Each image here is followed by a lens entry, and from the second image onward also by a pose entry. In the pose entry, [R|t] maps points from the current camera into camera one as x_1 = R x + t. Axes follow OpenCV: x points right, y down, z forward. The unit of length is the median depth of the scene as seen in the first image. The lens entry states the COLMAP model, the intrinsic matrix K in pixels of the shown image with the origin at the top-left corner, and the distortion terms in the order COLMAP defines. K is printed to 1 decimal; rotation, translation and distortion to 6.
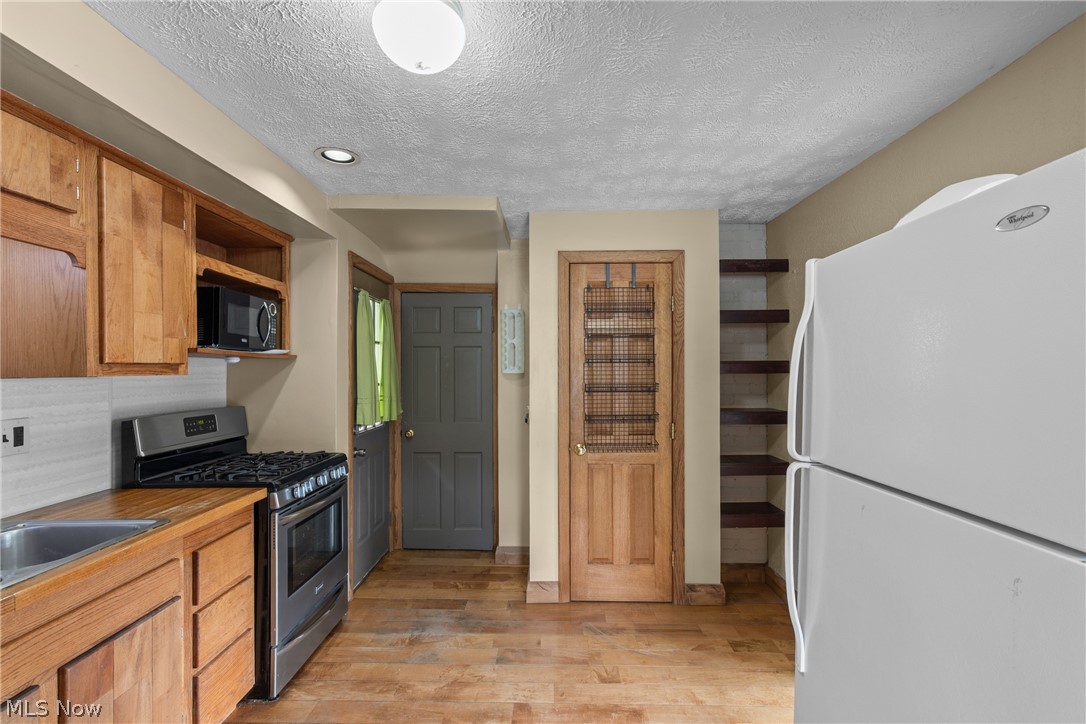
lens RADIAL K [[496.5, 0, 541.6], [0, 496.5, 368.8], [0, 0, 1]] dist [0.011364, -0.000460]
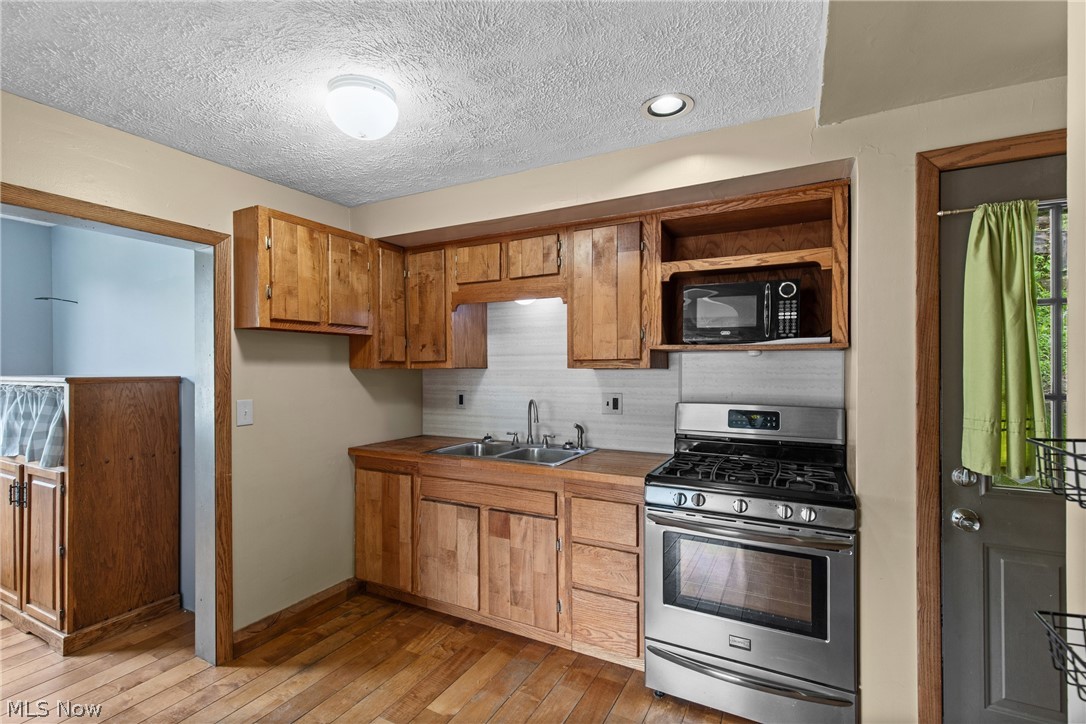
lens RADIAL K [[496.5, 0, 540.1], [0, 496.5, 364.6], [0, 0, 1]] dist [0.011364, -0.000460]
pose [[-0.461476, 0.002744, -0.887149, 0.504155], [0.006162, 0.999981, -0.000113, 0.001859], [0.887131, -0.005519, -0.461484, 1.401167]]
